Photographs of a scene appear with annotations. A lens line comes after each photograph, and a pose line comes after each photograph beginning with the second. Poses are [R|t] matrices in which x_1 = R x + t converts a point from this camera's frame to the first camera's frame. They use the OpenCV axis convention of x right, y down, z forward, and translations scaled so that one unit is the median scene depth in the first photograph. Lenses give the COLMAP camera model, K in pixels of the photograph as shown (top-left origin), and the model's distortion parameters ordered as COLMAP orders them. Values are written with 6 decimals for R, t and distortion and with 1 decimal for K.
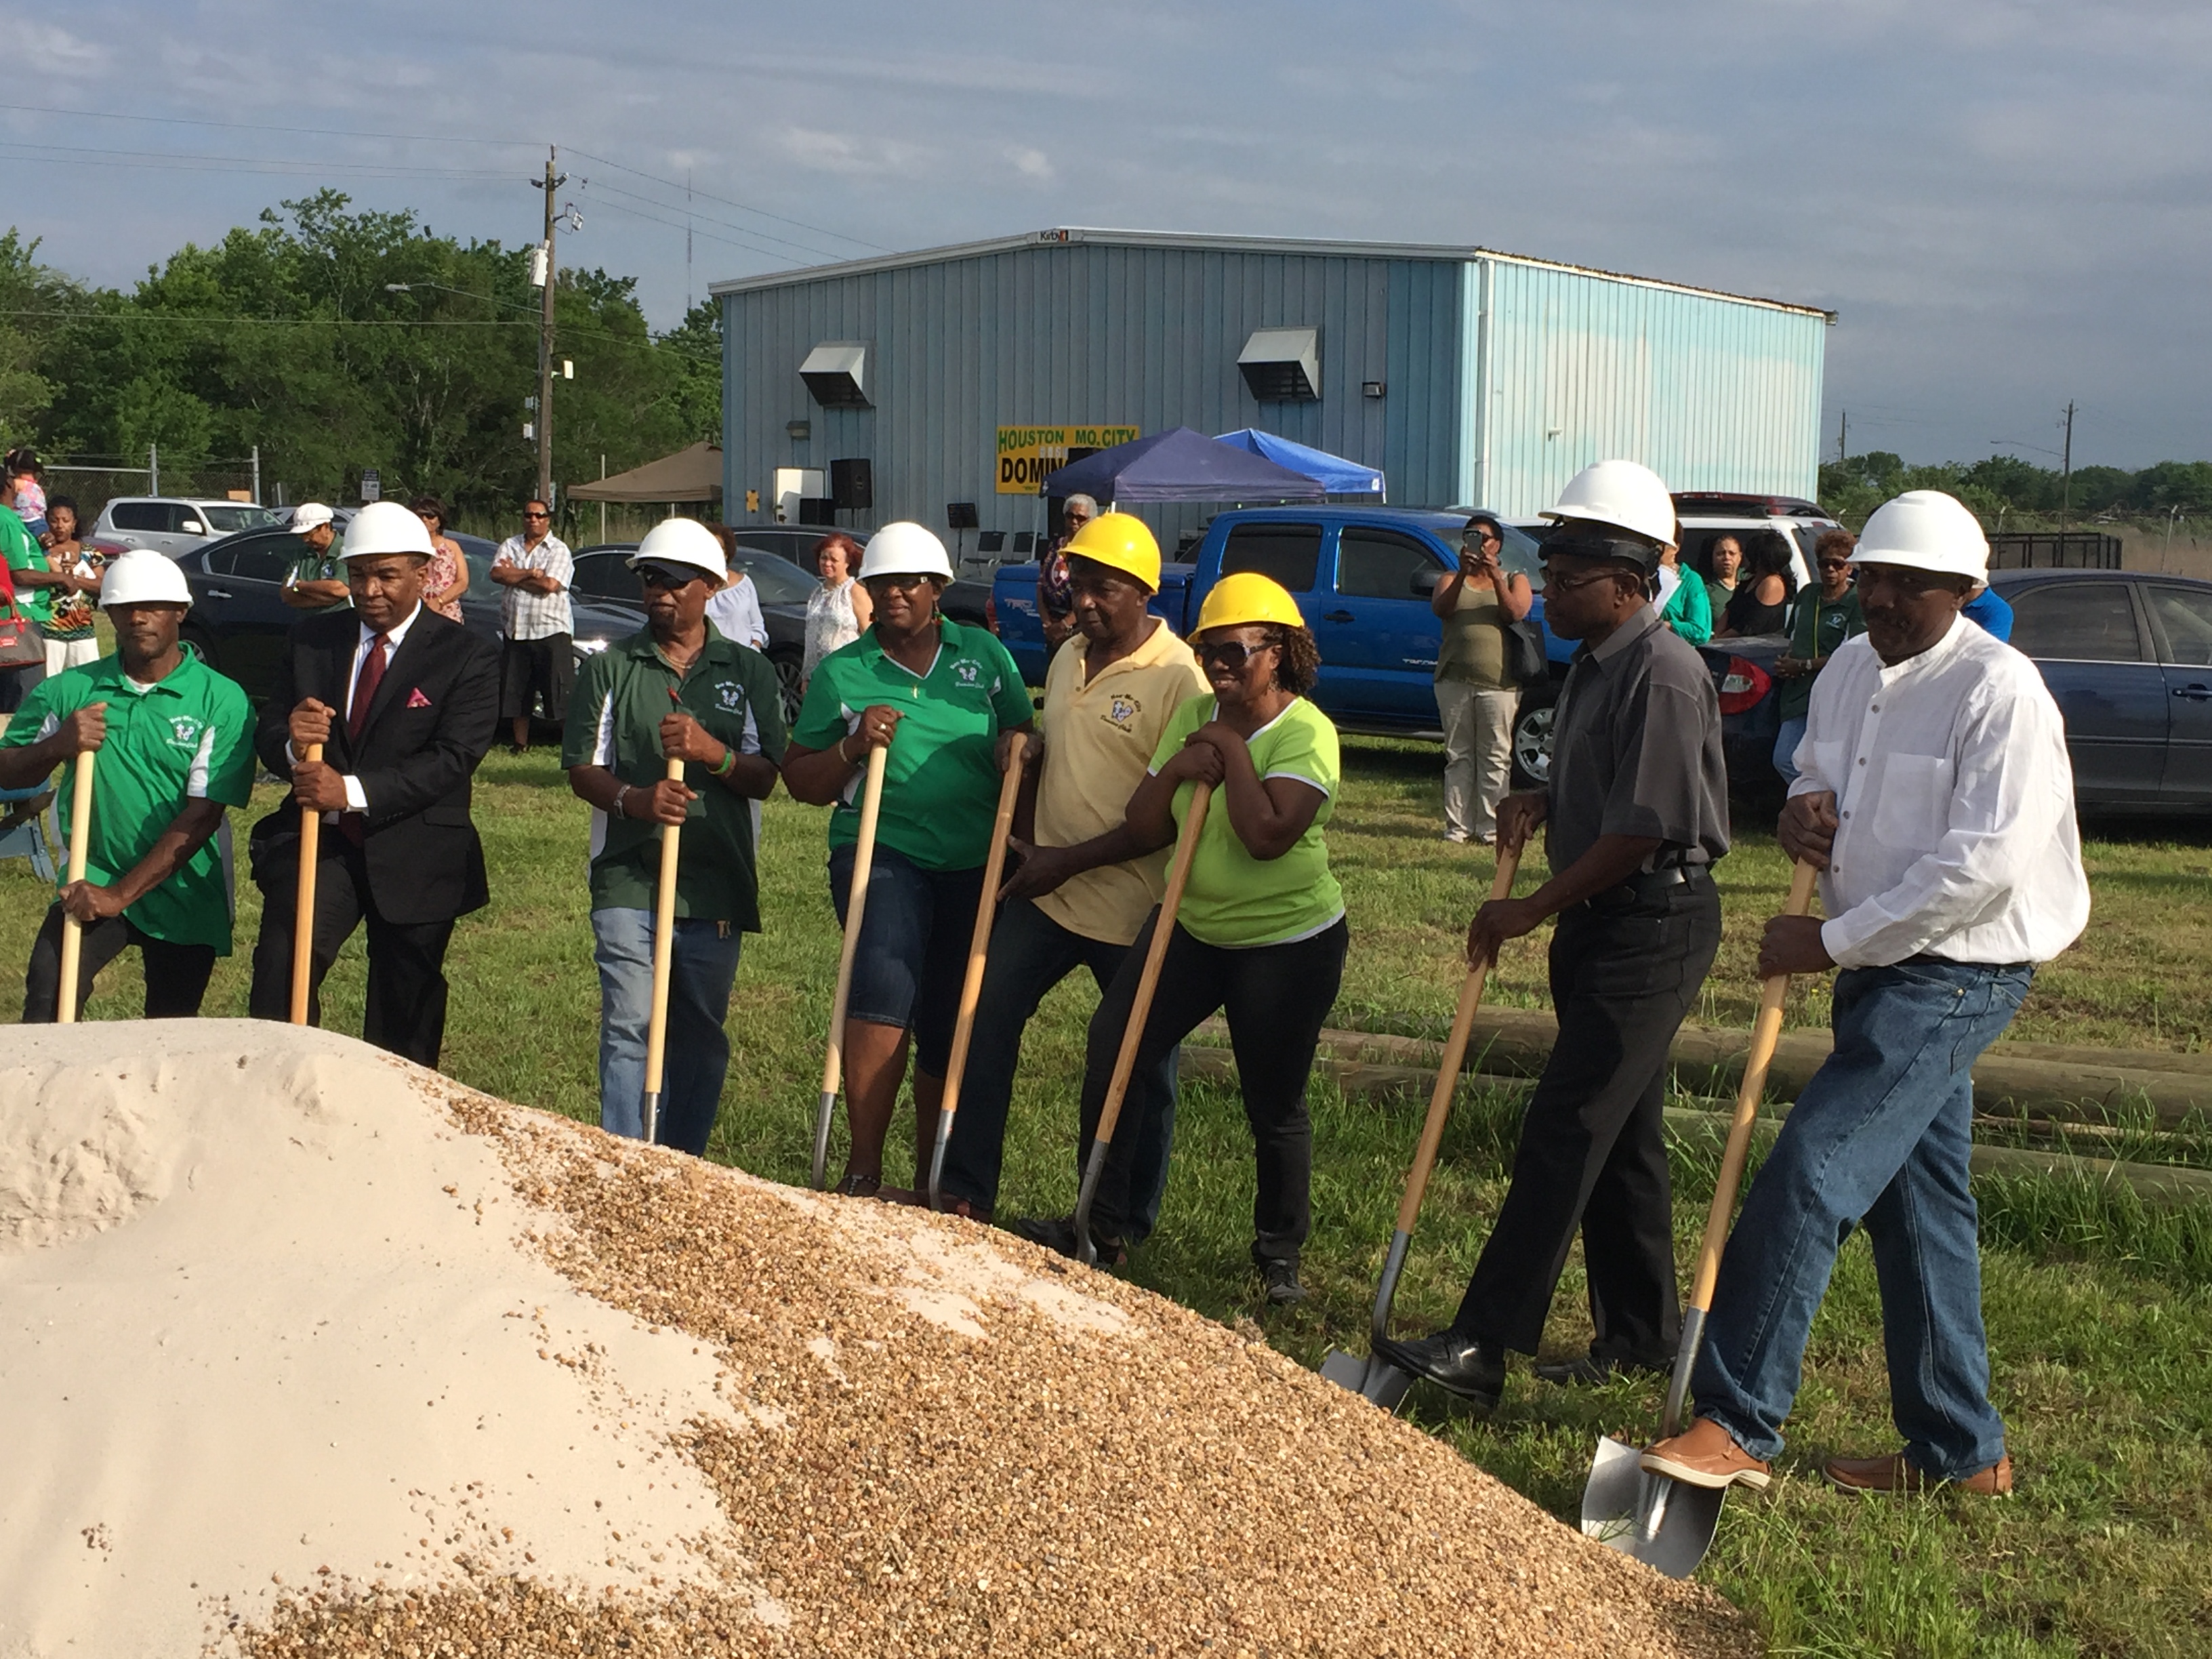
lens RADIAL K [[2883.0, 0, 1082.4], [0, 2883.0, 800.7], [0, 0, 1]] dist [0.066814, 0.000000]
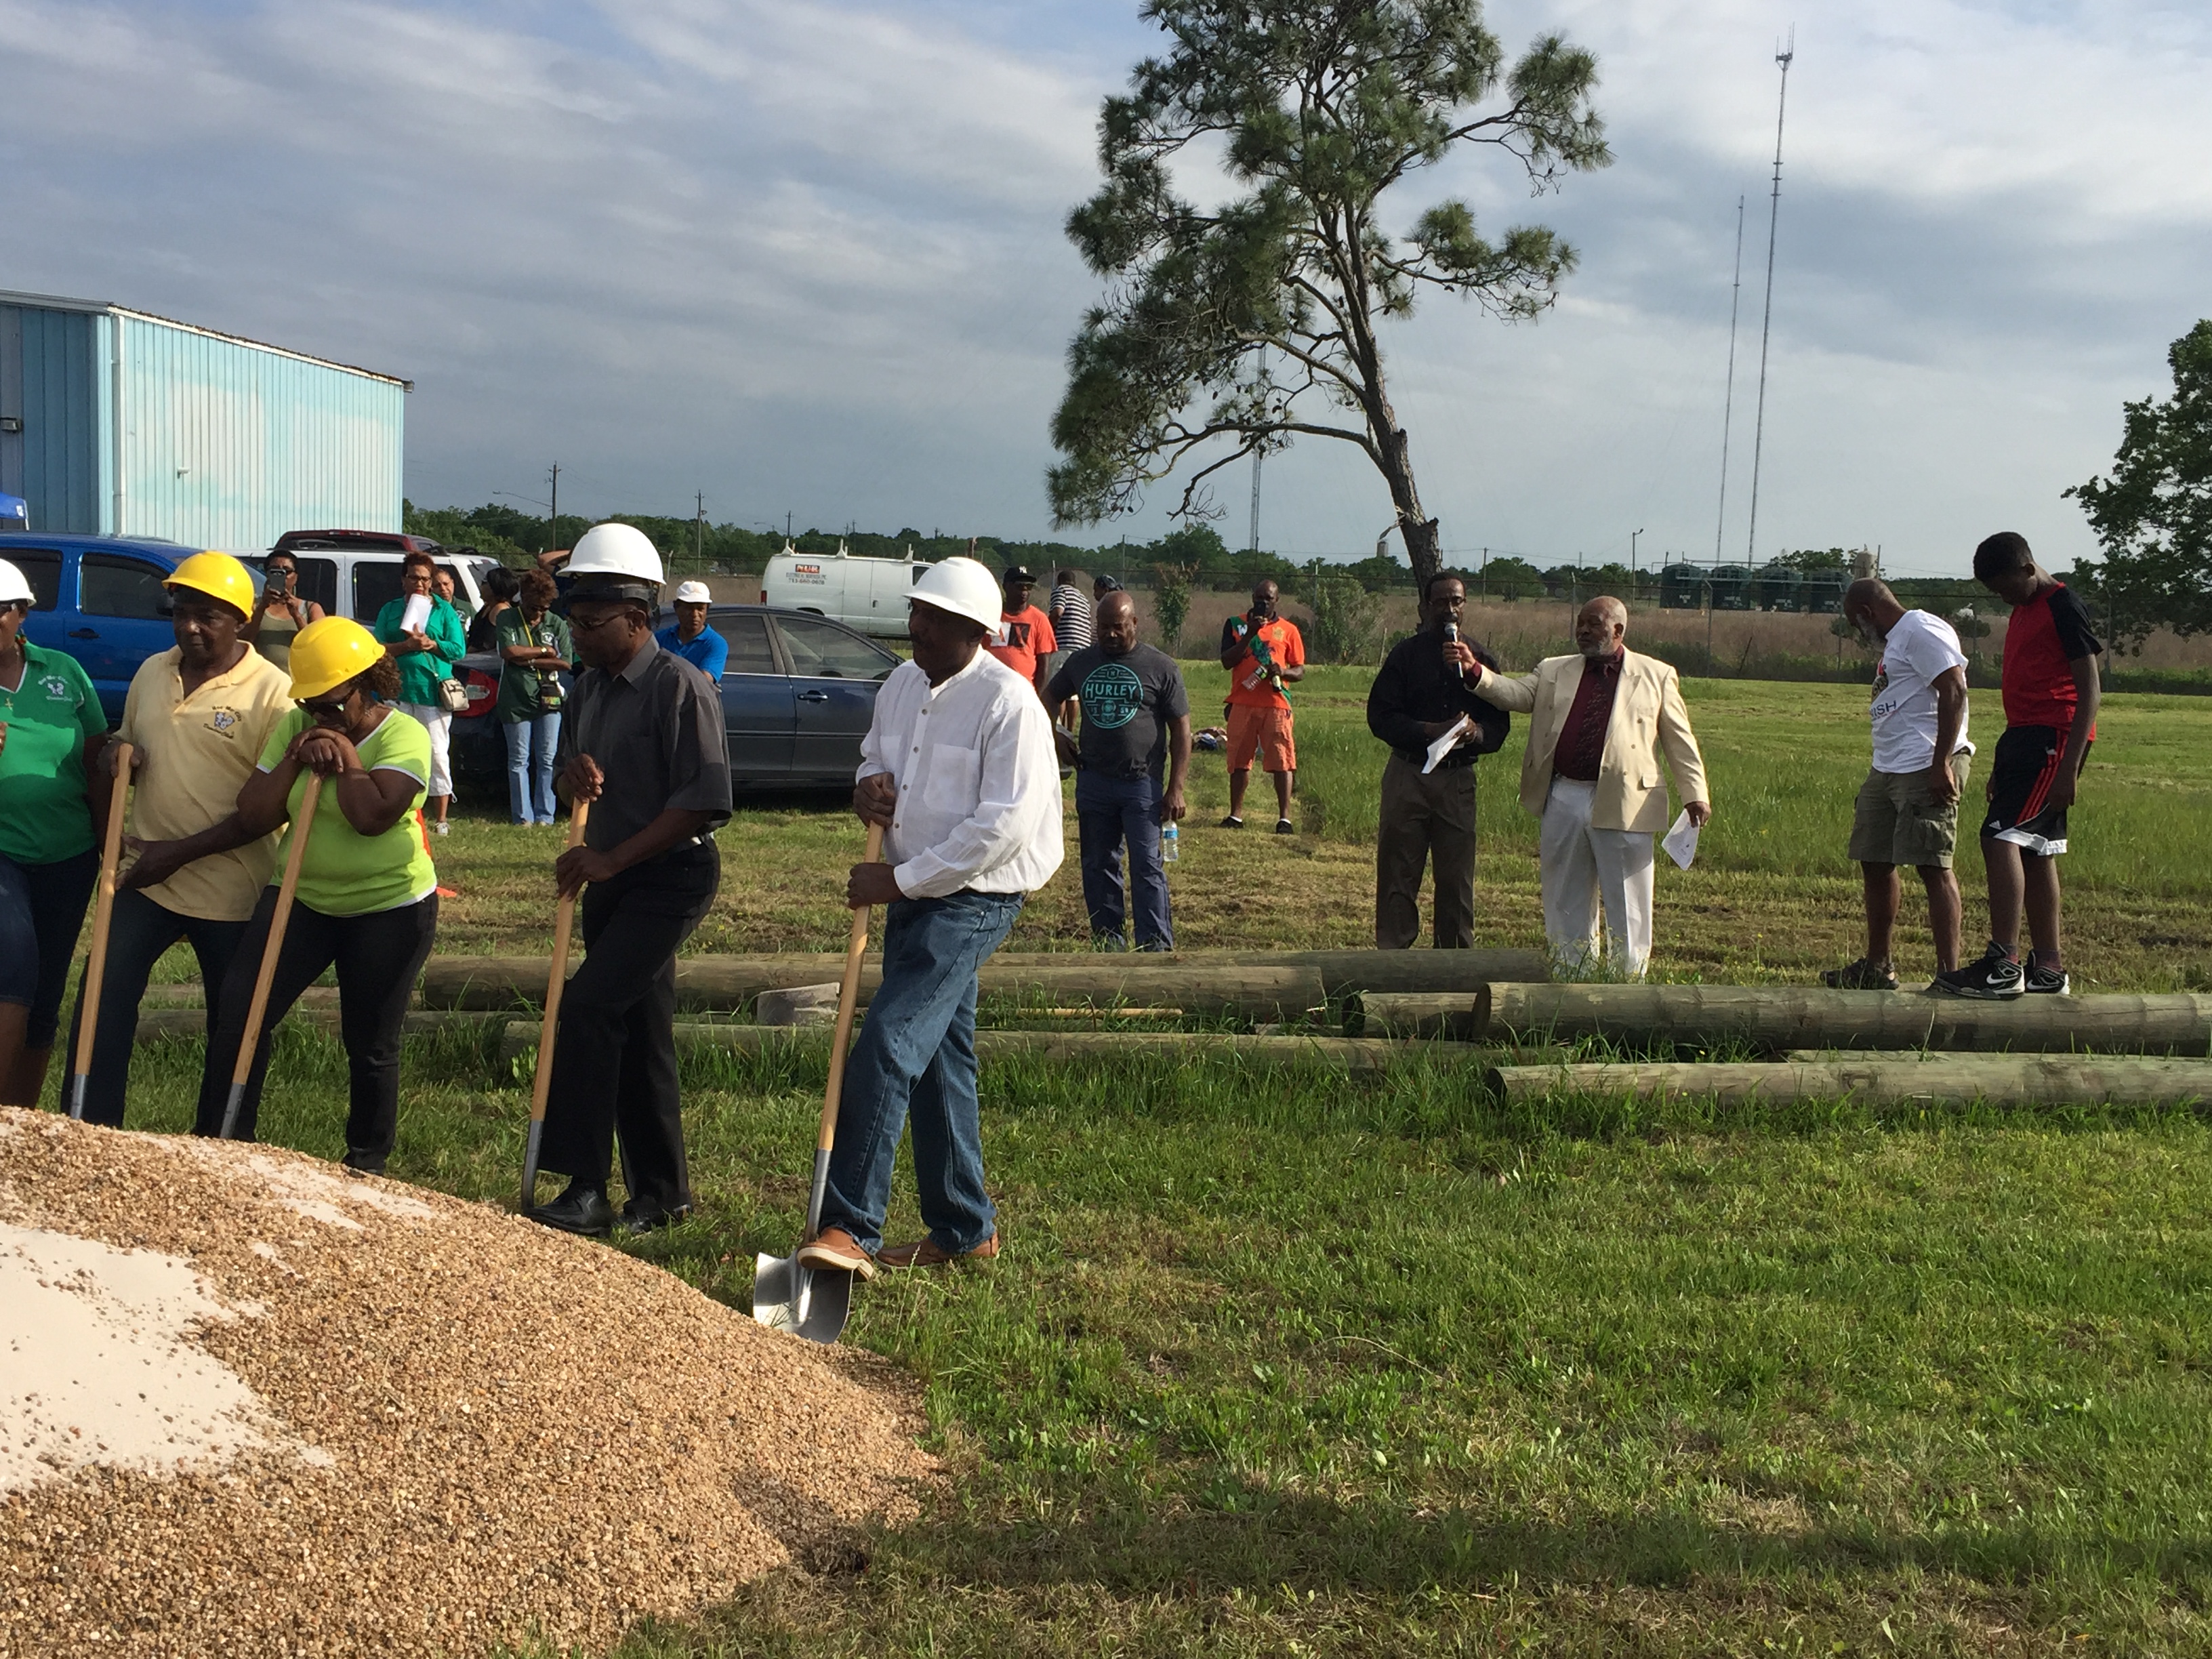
lens RADIAL K [[2398.5, 0, 1108.7], [0, 2398.5, 794.8], [0, 0, 1]] dist [0.056365, 0.000000]
pose [[0.849144, -0.030577, 0.527275, -0.253819], [0.028732, 0.999519, 0.011691, -0.002201], [-0.527379, 0.005222, 0.849614, -0.037825]]
